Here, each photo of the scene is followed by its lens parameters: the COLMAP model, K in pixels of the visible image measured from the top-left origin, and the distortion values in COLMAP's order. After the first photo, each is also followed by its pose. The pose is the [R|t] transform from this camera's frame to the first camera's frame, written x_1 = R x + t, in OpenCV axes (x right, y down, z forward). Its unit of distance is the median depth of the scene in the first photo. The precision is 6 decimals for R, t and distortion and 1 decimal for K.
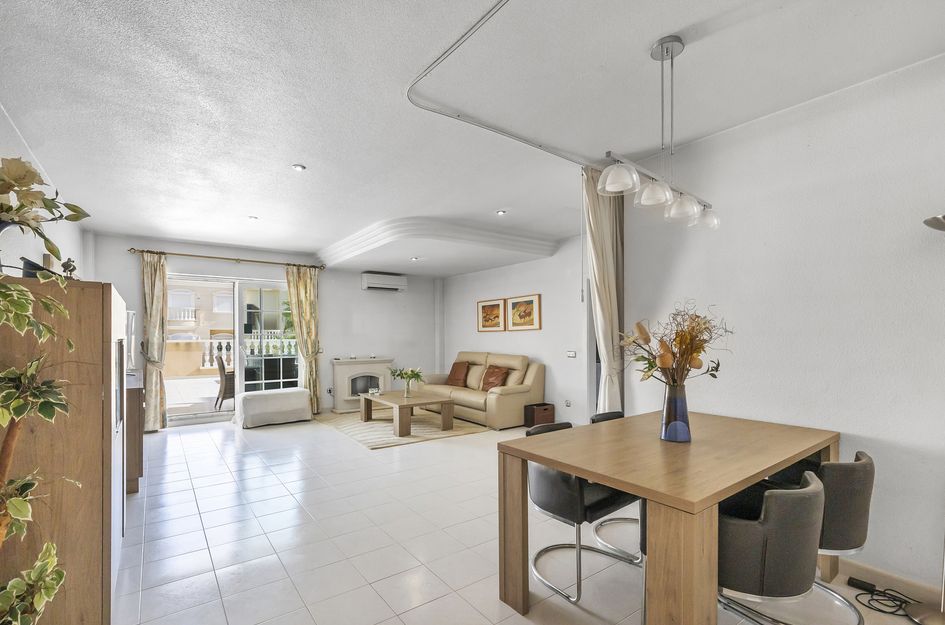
lens RADIAL K [[432.1, 0, 478.2], [0, 432.1, 335.3], [0, 0, 1]] dist [0.005768, -0.001753]
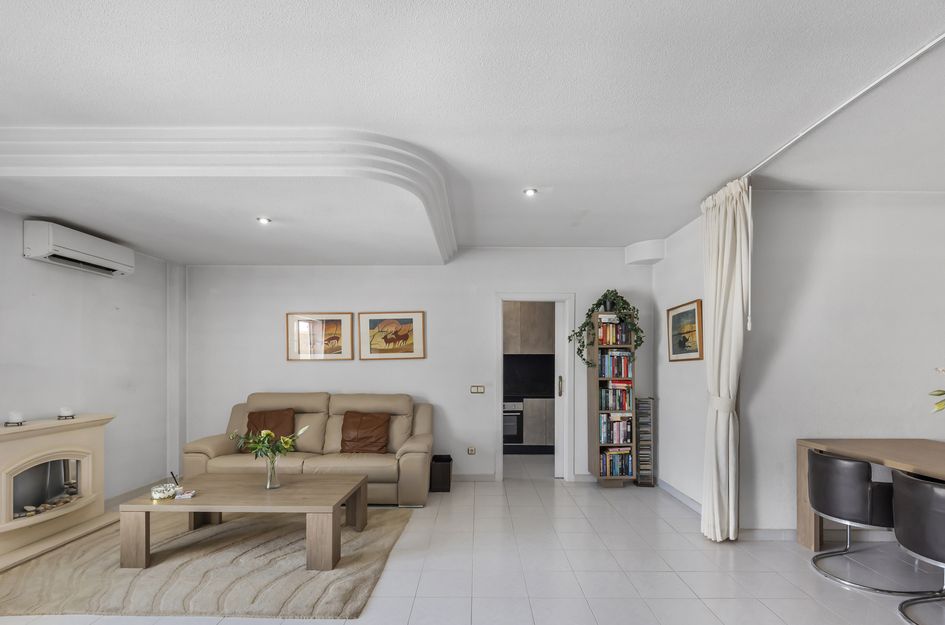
lens RADIAL K [[432.1, 0, 475.9], [0, 432.1, 366.5], [0, 0, 1]] dist [0.005768, -0.001753]
pose [[0.604053, -0.003403, 0.796937, -0.413701], [-0.001855, 0.999982, 0.005675, -0.003795], [-0.796942, -0.004906, 0.604036, 0.484176]]
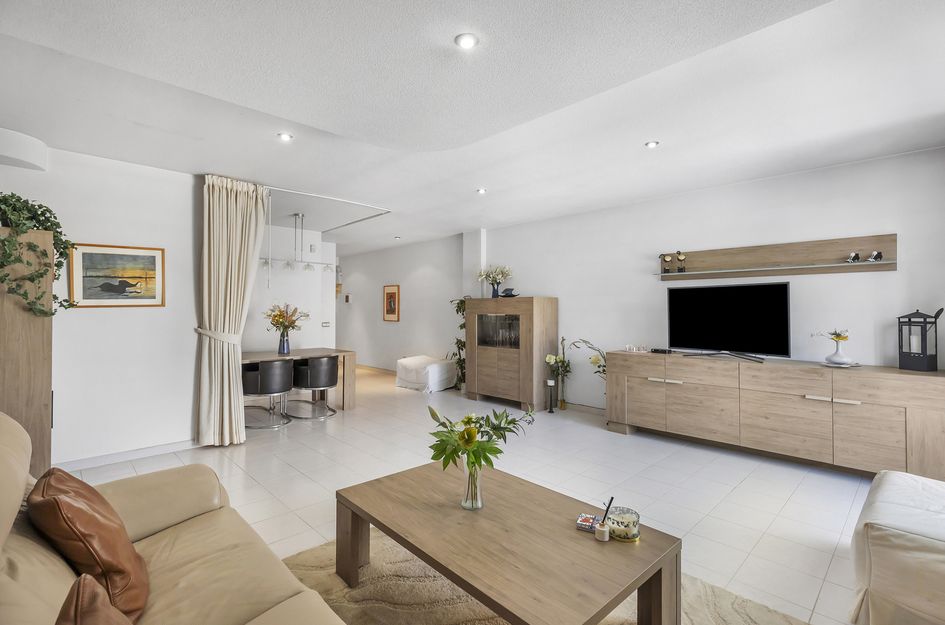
lens RADIAL K [[432.1, 0, 477.2], [0, 432.1, 307.8], [0, 0, 1]] dist [0.005768, -0.001753]
pose [[-0.992303, 0.000517, -0.123829, -0.123034], [0.001067, 0.999990, -0.004382, -0.005086], [0.123825, -0.004481, -0.992294, 1.281666]]
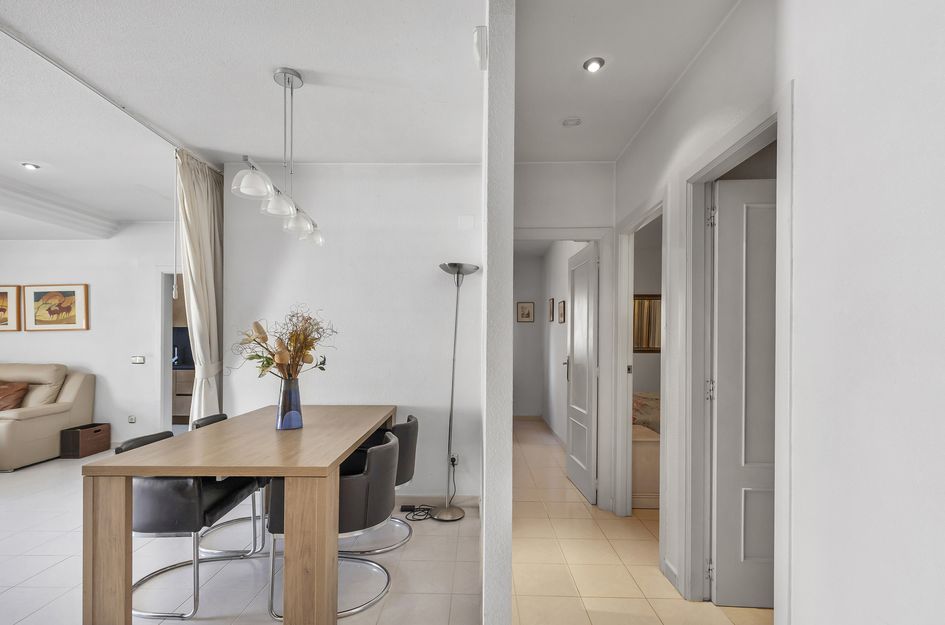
lens RADIAL K [[432.1, 0, 462.9], [0, 432.1, 339.0], [0, 0, 1]] dist [0.005768, -0.001753]
pose [[0.621104, 0.006482, 0.783702, -0.049121], [-0.003275, 0.999979, -0.005675, 0.005572], [-0.783722, 0.000959, 0.621111, -0.015439]]
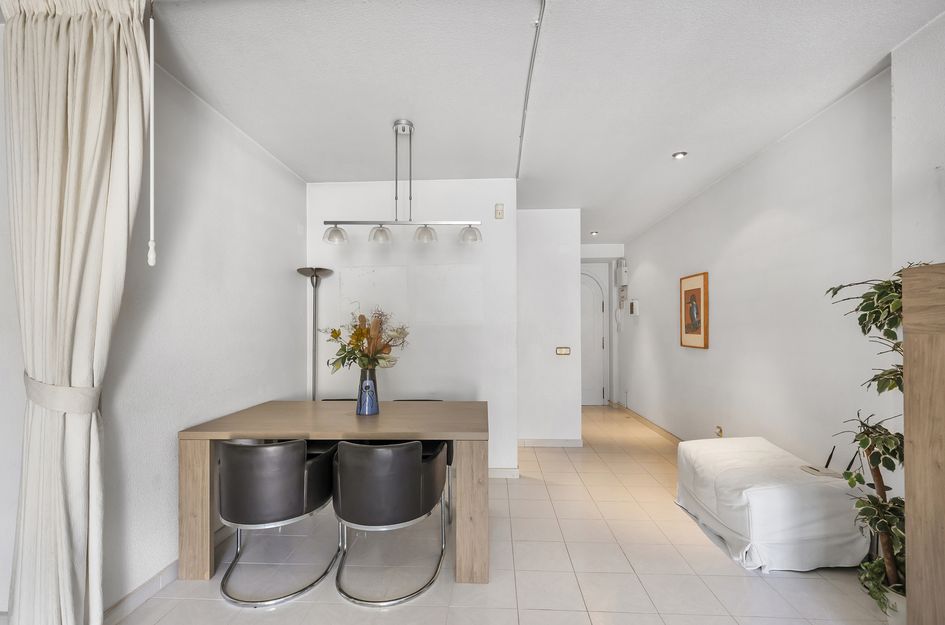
lens RADIAL K [[432.1, 0, 468.9], [0, 432.1, 328.1], [0, 0, 1]] dist [0.005768, -0.001753]
pose [[-0.760678, 0.008800, 0.649070, -0.195300], [0.007202, 0.999961, -0.005118, 0.001660], [-0.649089, 0.000782, -0.760712, 0.606296]]
